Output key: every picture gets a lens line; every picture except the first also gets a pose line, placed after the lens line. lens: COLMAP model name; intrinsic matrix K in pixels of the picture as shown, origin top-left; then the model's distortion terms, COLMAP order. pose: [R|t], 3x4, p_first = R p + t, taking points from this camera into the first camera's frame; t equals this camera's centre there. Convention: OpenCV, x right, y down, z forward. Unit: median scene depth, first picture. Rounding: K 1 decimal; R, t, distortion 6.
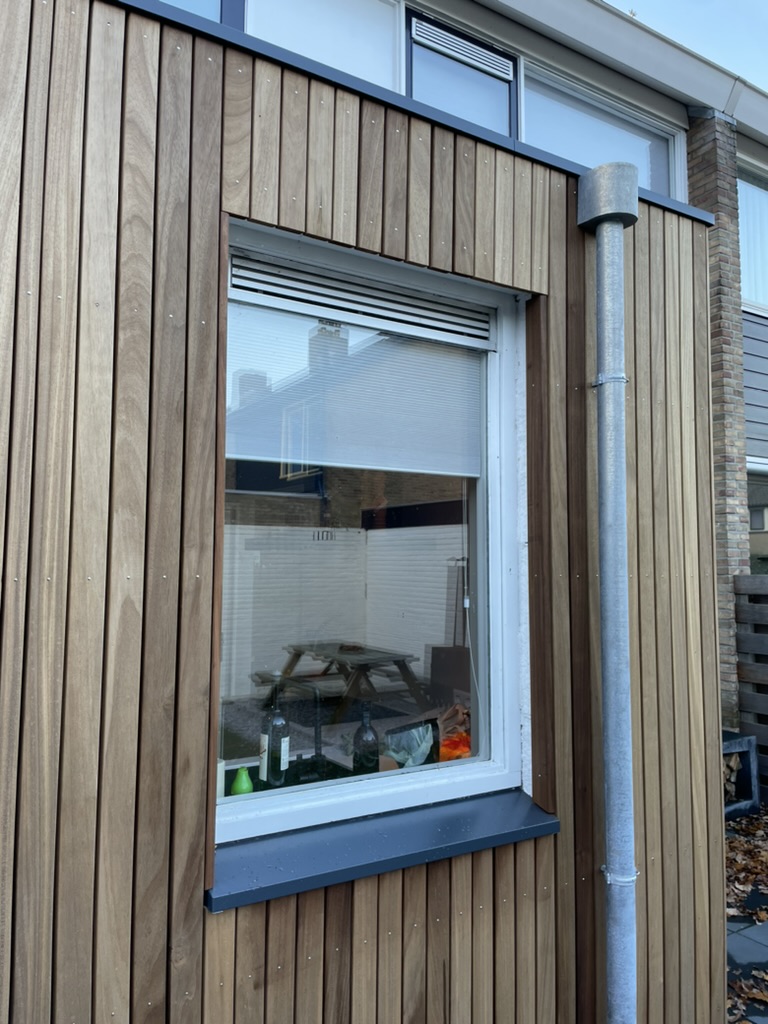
lens RADIAL K [[785.4, 0, 380.8], [0, 785.4, 506.7], [0, 0, 1]] dist [0.076537, -0.112550]
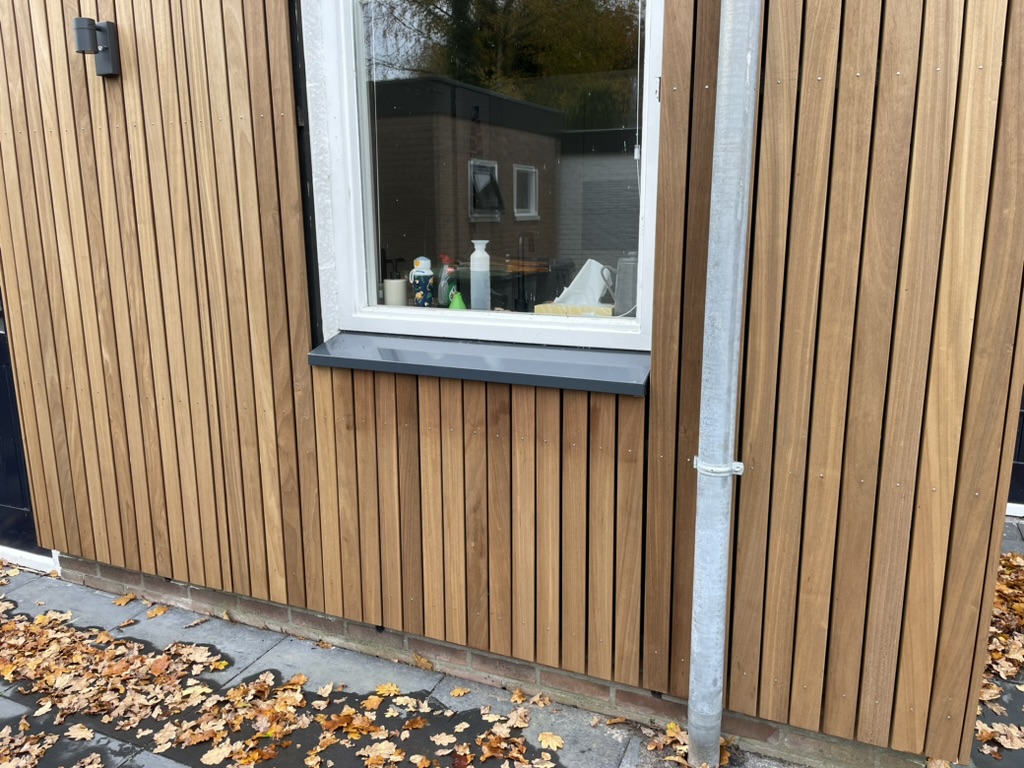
lens RADIAL K [[785.4, 0, 509.9], [0, 785.4, 384.4], [0, 0, 1]] dist [0.076537, -0.112550]
pose [[0.553145, 0.172236, -0.815086, 0.999974], [0.075507, 0.964003, 0.254945, 0.192505], [0.829656, -0.202566, 0.520228, 0.500994]]
